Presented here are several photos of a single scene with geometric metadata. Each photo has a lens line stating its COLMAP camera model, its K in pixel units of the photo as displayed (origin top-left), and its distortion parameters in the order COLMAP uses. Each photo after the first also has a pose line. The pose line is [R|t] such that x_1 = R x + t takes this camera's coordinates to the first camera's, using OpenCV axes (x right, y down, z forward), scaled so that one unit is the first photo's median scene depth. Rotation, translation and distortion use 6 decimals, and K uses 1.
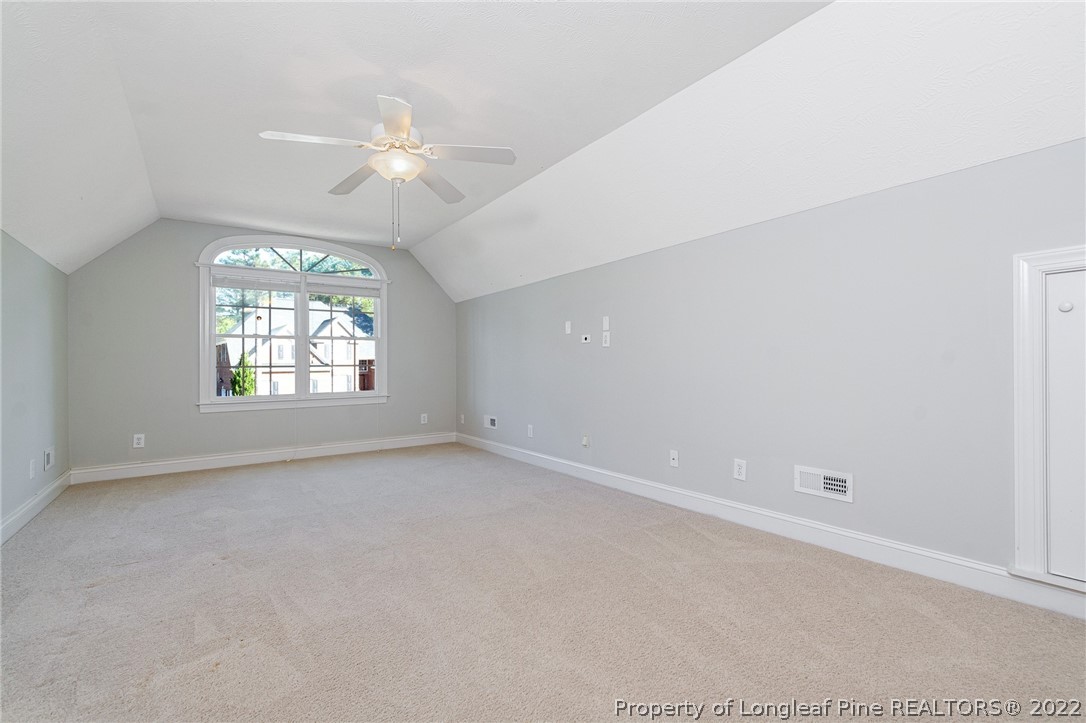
lens RADIAL K [[483.2, 0, 548.1], [0, 483.2, 361.5], [0, 0, 1]] dist [-0.001163, -0.001105]
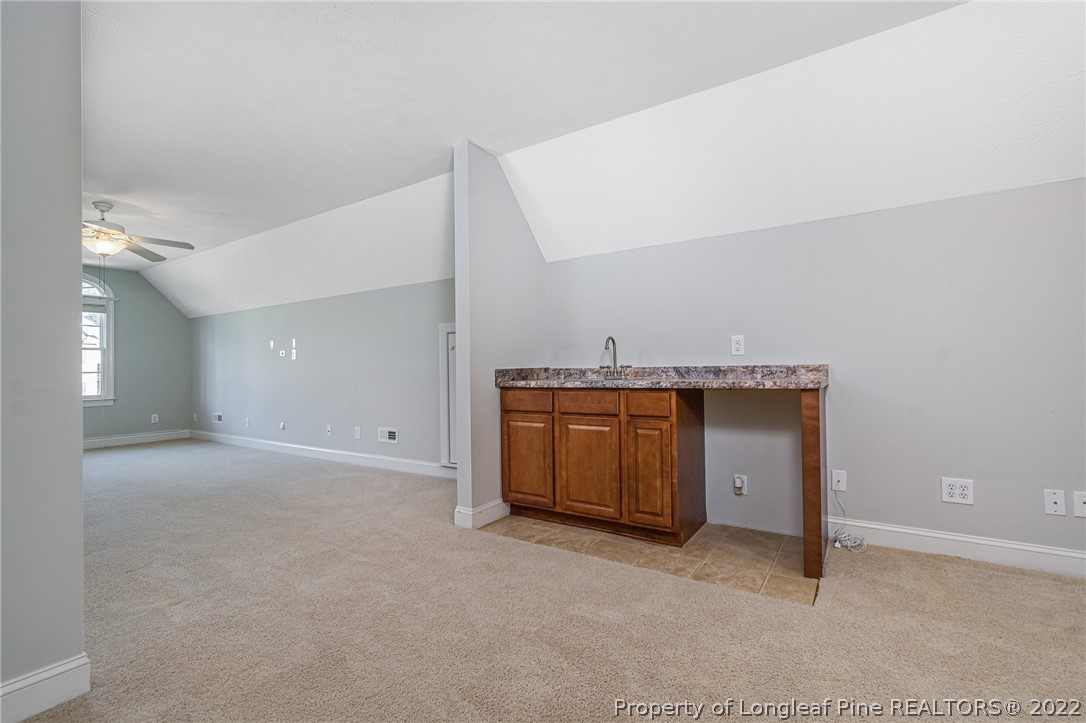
lens RADIAL K [[483.2, 0, 543.9], [0, 483.2, 359.8], [0, 0, 1]] dist [-0.001163, -0.001105]
pose [[0.932886, -0.003495, 0.360156, 0.206648], [0.004975, 0.999983, -0.003181, -0.014441], [-0.360138, 0.004759, 0.932887, -0.434737]]
